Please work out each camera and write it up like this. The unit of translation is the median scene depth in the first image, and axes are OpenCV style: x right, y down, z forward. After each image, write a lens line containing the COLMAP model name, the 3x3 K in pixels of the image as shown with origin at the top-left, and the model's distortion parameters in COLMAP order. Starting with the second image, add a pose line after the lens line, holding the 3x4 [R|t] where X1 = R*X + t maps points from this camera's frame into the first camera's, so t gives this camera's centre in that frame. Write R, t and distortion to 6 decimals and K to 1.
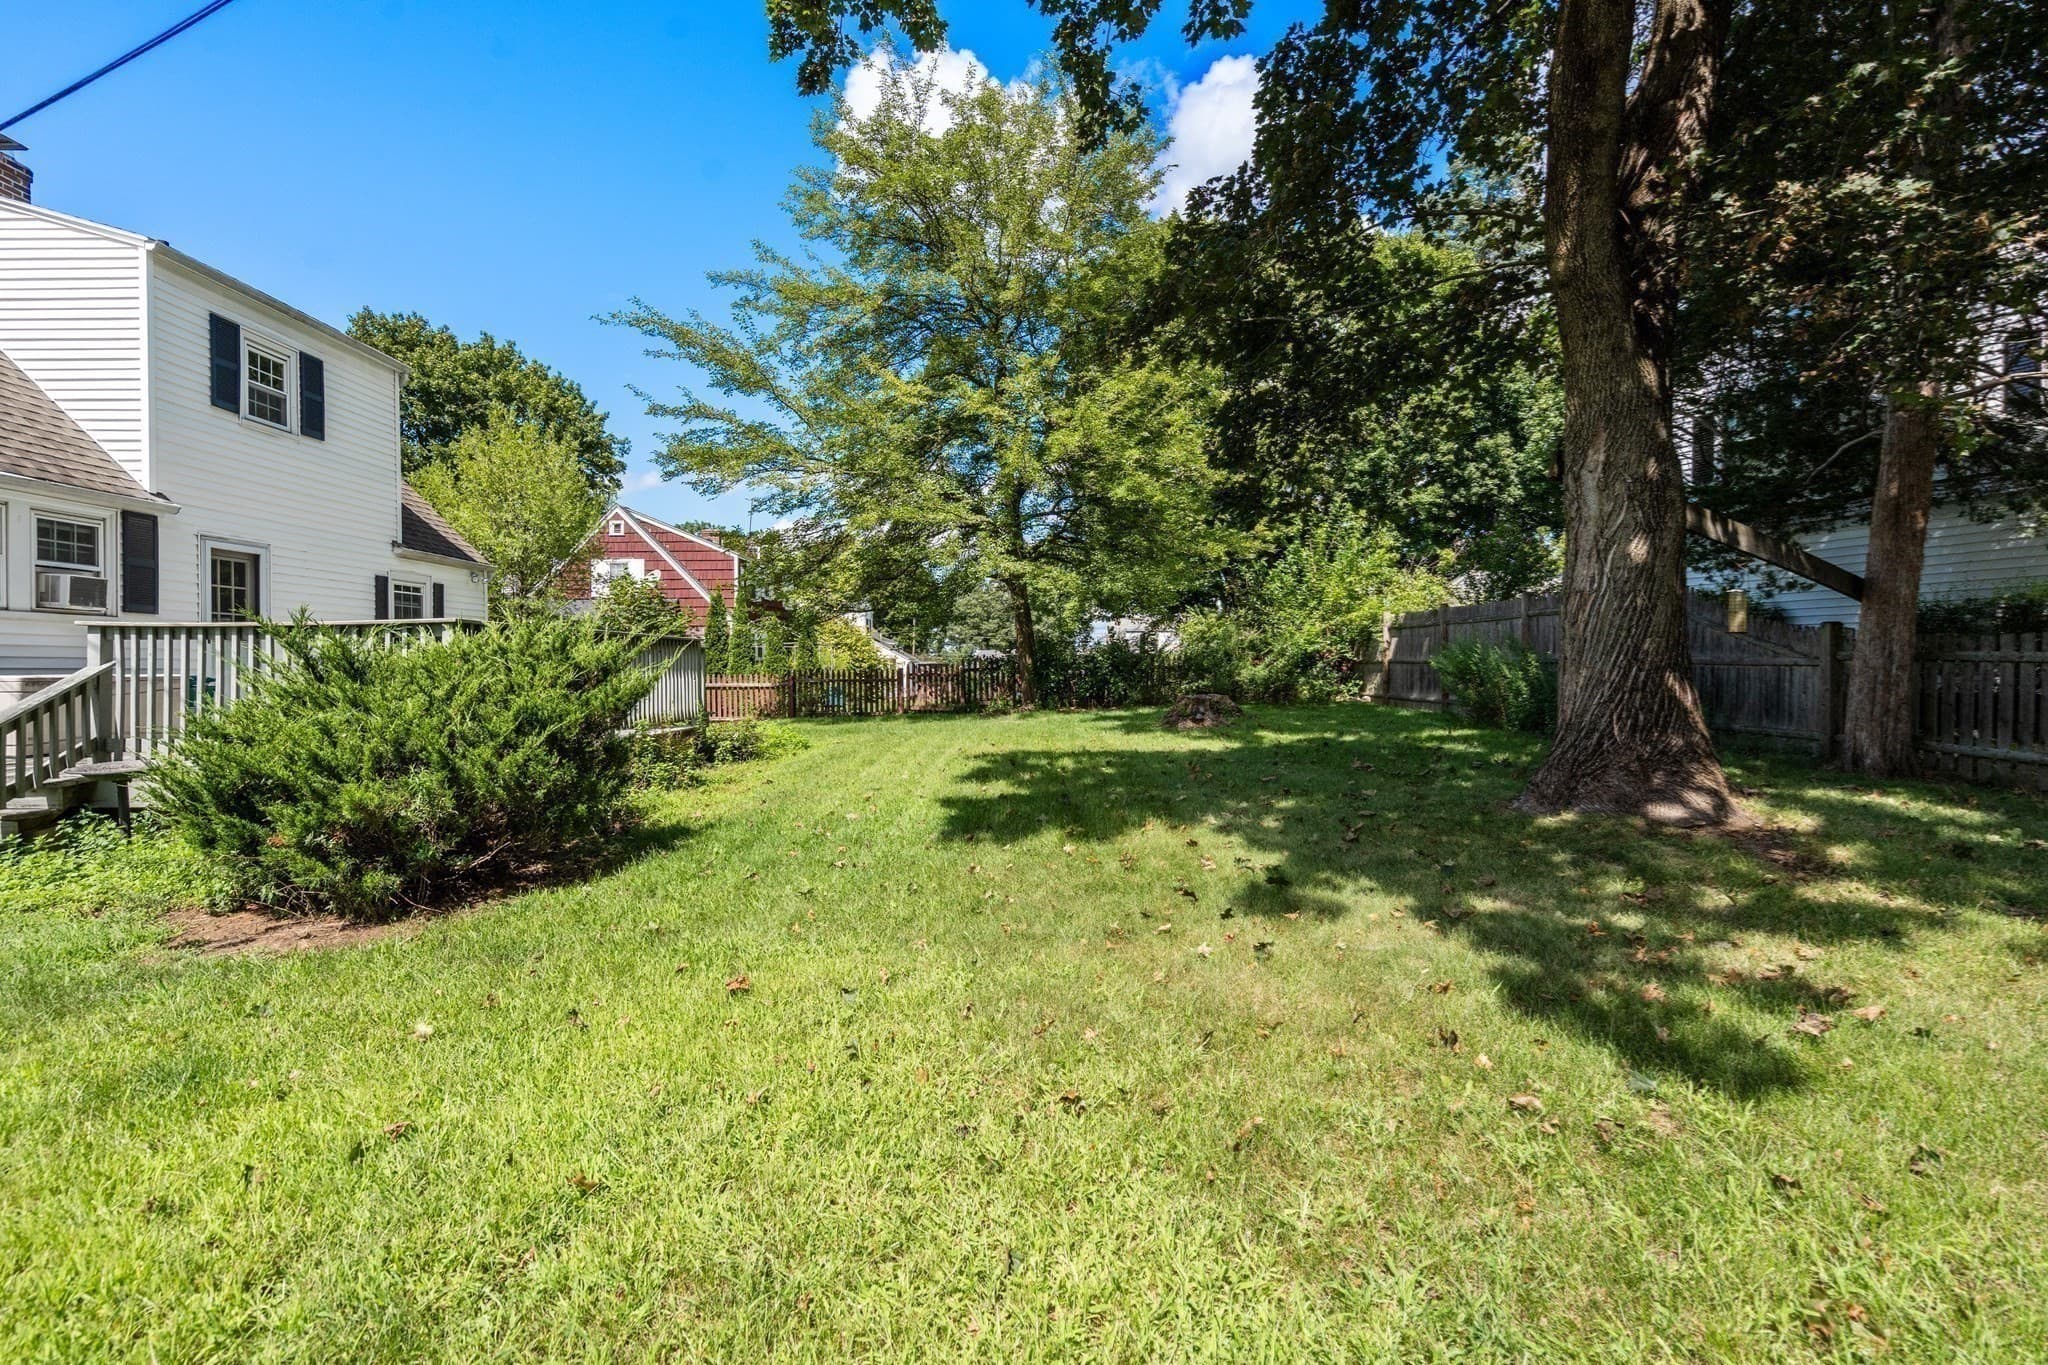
lens RADIAL K [[915.4, 0, 996.2], [0, 915.4, 677.3], [0, 0, 1]] dist [-0.000227, 0.000033]
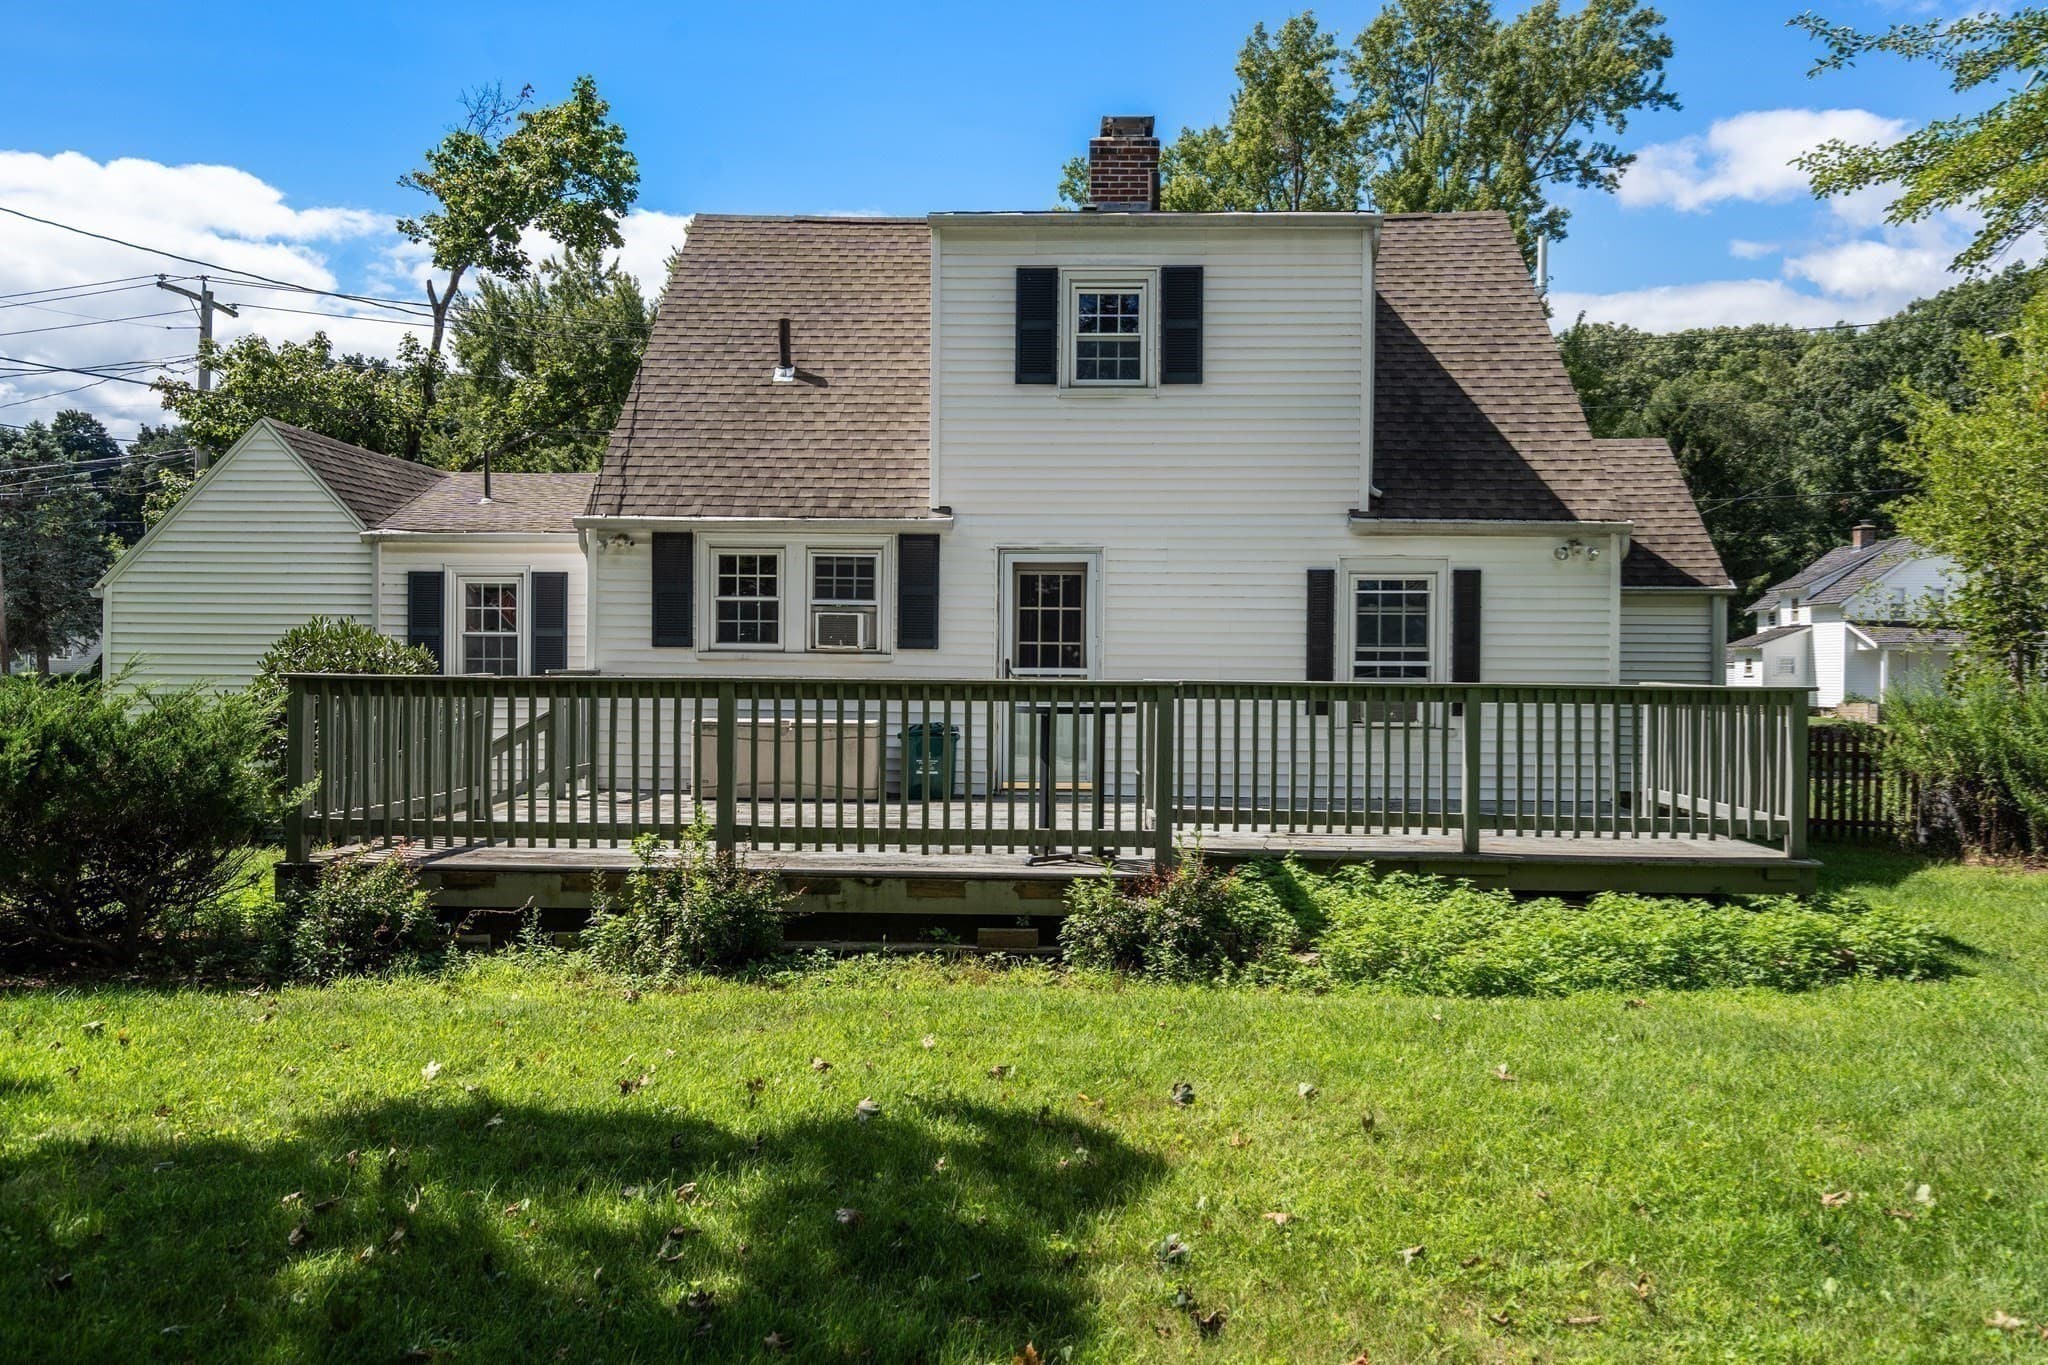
lens RADIAL K [[1483.9, 0, 1035.9], [0, 1483.9, 686.7], [0, 0, 1]] dist [0.012888, 0.003200]
pose [[-0.016415, 0.016485, -0.999729, 0.393563], [-0.021754, 0.999622, 0.016840, -0.049506], [0.999629, 0.022024, -0.016050, 0.931604]]
